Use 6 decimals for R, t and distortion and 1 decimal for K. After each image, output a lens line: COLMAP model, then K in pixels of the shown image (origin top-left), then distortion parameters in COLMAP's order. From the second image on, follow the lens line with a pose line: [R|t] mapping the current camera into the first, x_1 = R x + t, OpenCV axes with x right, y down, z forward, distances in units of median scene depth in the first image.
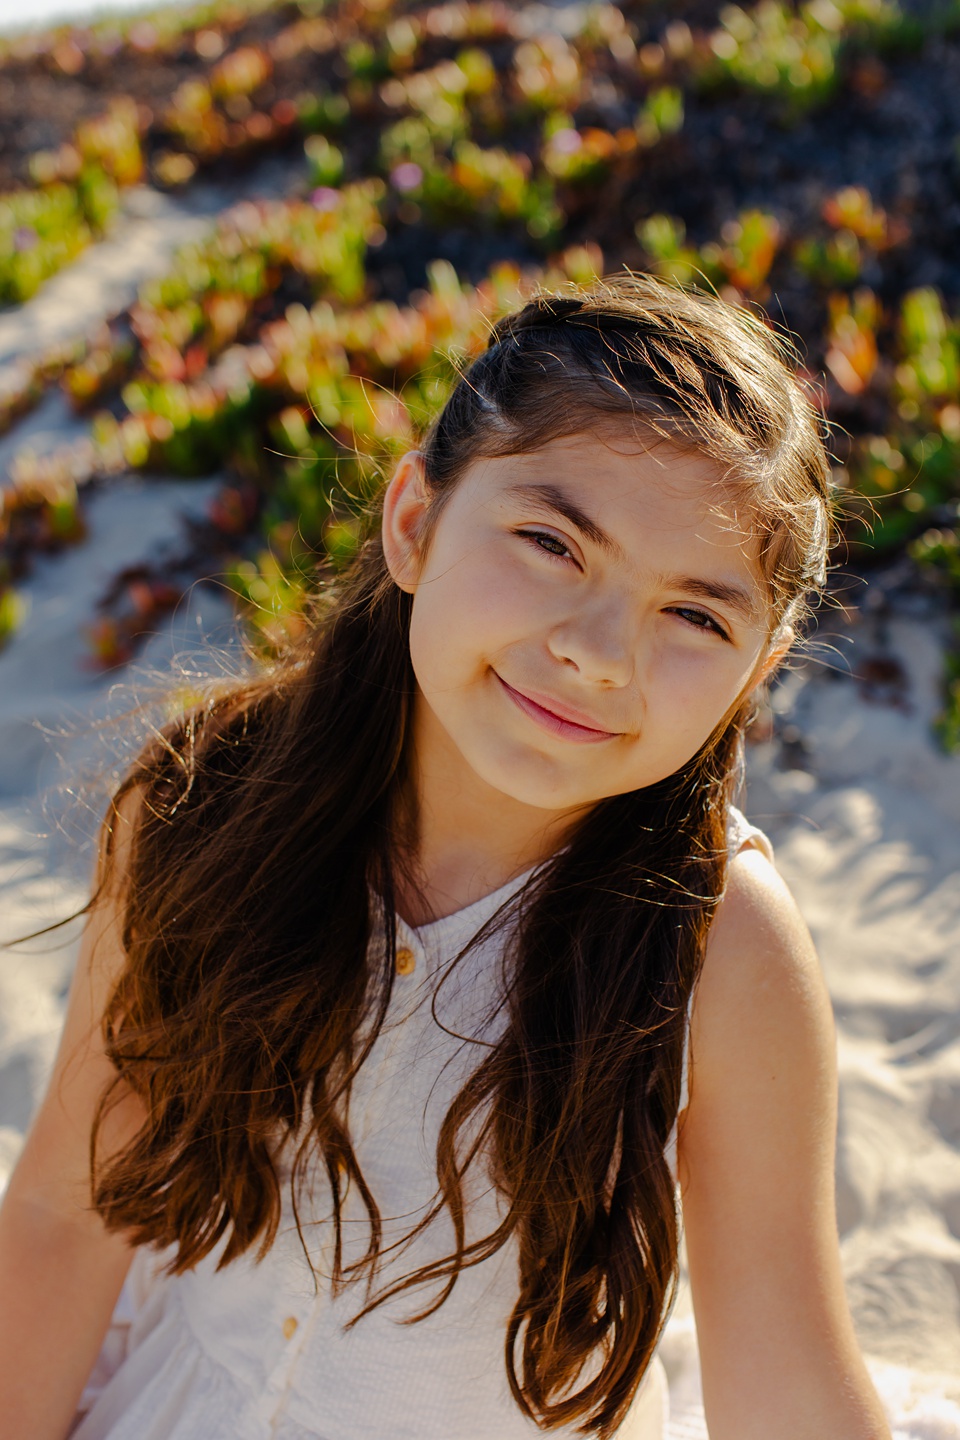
lens RADIAL K [[2248.6, 0, 480.4], [0, 2248.6, 720.7], [0, 0, 1]] dist [-0.004235, -0.036389]
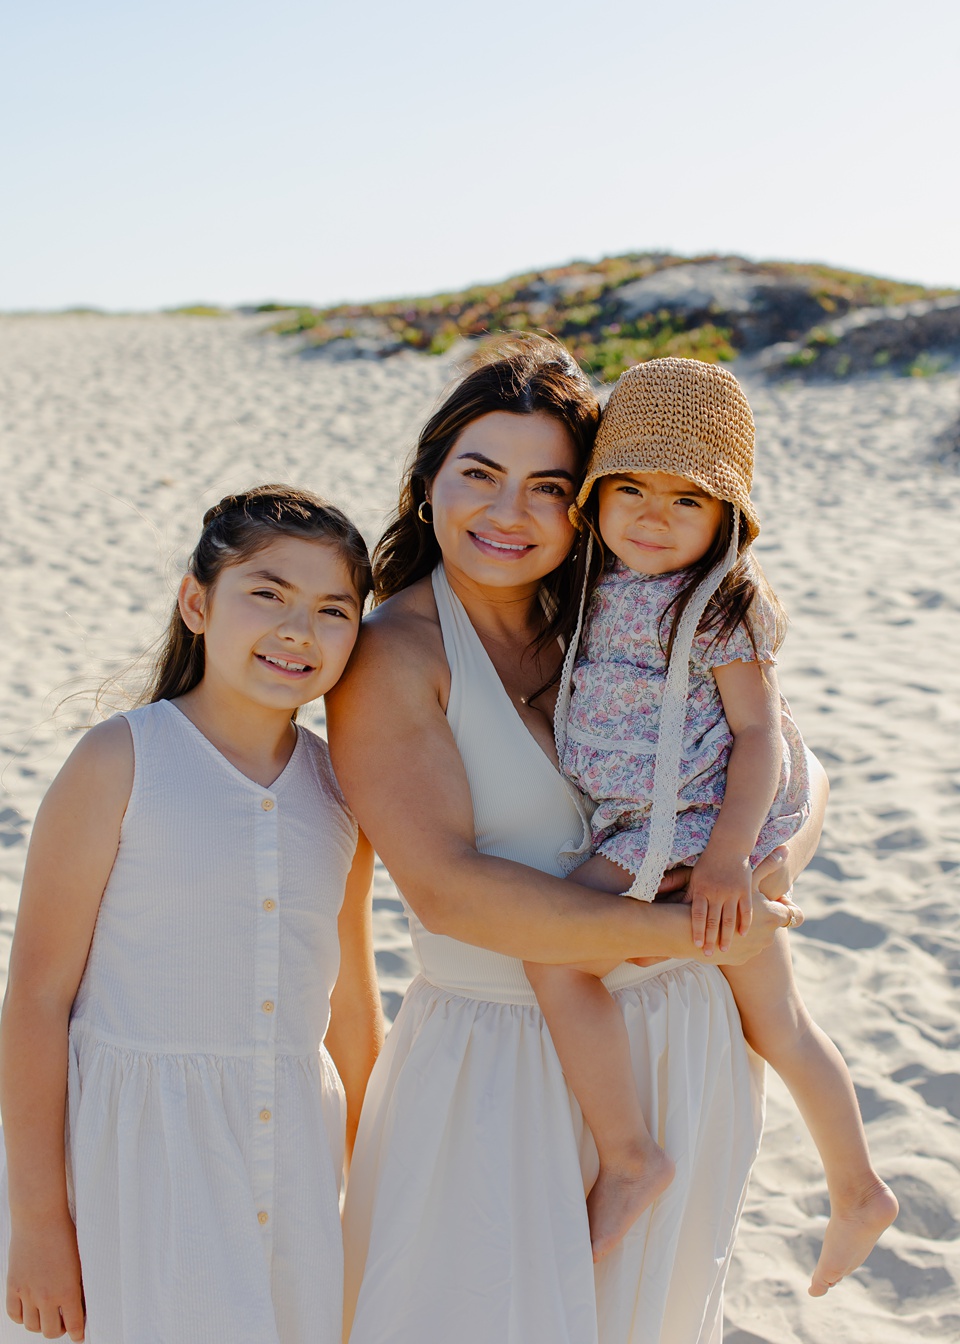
lens RADIAL K [[2118.6, 0, 480.5], [0, 2118.6, 615.0], [0, 0, 1]] dist [0.007994, 0.005810]
pose [[0.998468, 0.036573, 0.041519, -0.404316], [-0.029956, 0.988217, -0.150097, 1.624384], [-0.046520, 0.148623, 0.987799, -5.370015]]
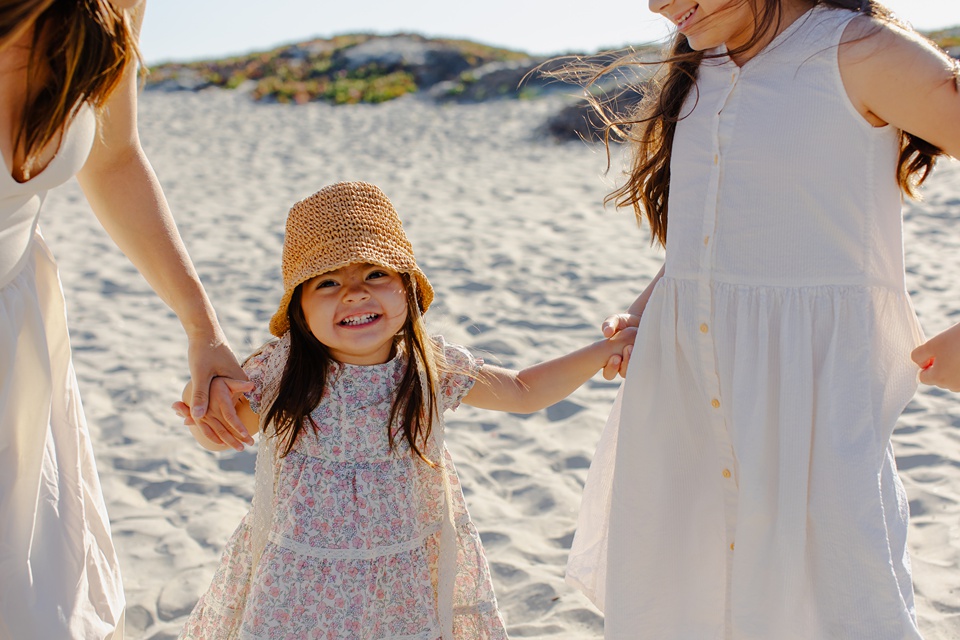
lens RADIAL K [[1396.1, 0, 480.9], [0, 1396.1, 297.2], [0, 0, 1]] dist [0.012249, -0.014145]
pose [[0.978463, 0.024131, 0.205007, -0.485153], [0.006767, 0.988860, -0.148697, 1.919849], [-0.206311, 0.146882, 0.967399, -5.840171]]
